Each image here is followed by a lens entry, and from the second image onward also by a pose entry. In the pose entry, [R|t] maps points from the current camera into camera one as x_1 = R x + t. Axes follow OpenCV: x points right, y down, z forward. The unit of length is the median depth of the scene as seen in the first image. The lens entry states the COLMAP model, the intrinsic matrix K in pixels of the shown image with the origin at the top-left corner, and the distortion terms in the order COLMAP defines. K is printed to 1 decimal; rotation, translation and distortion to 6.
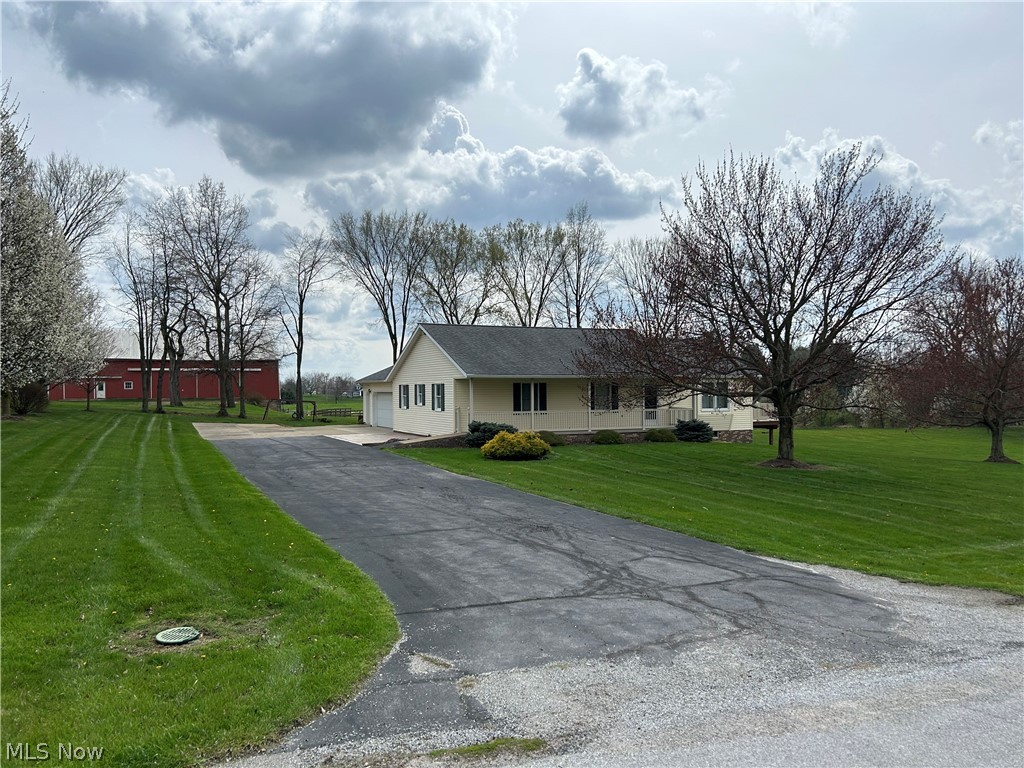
lens RADIAL K [[769.4, 0, 511.4], [0, 769.4, 388.7], [0, 0, 1]] dist [0.062688, -0.059700]
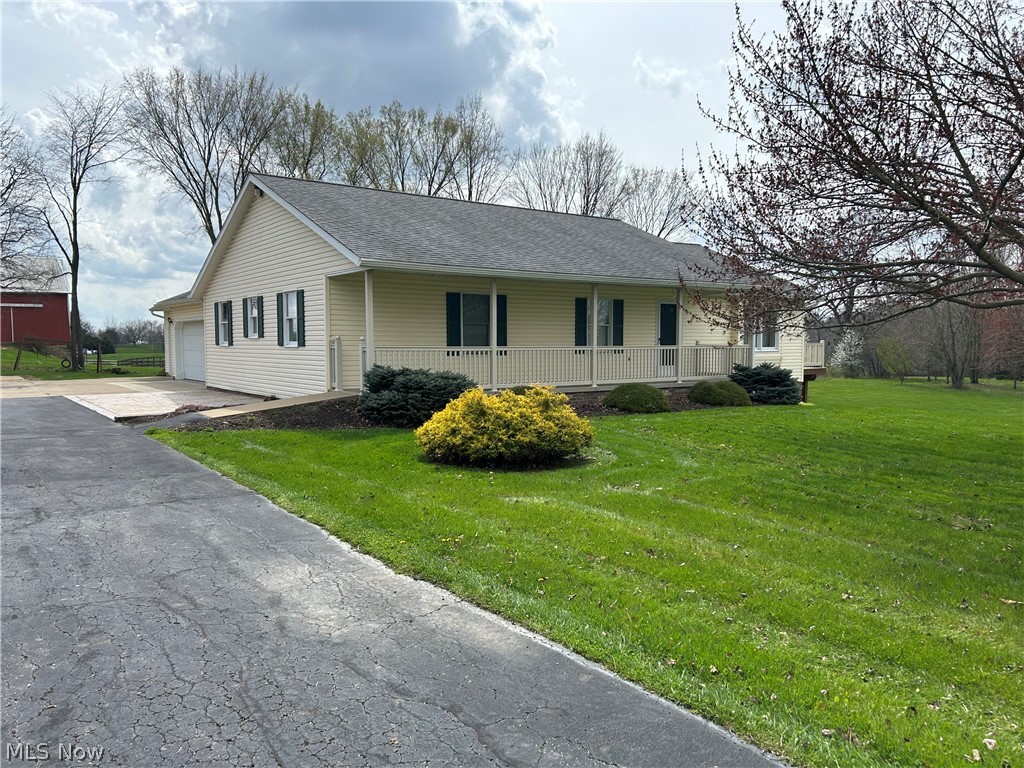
lens RADIAL K [[769.4, 0, 510.5], [0, 769.4, 375.0], [0, 0, 1]] dist [0.062688, -0.059700]
pose [[0.982073, -0.002166, 0.188487, -0.048688], [-0.005942, 0.999081, 0.042442, 0.024076], [-0.188405, -0.042802, 0.981158, 0.466180]]
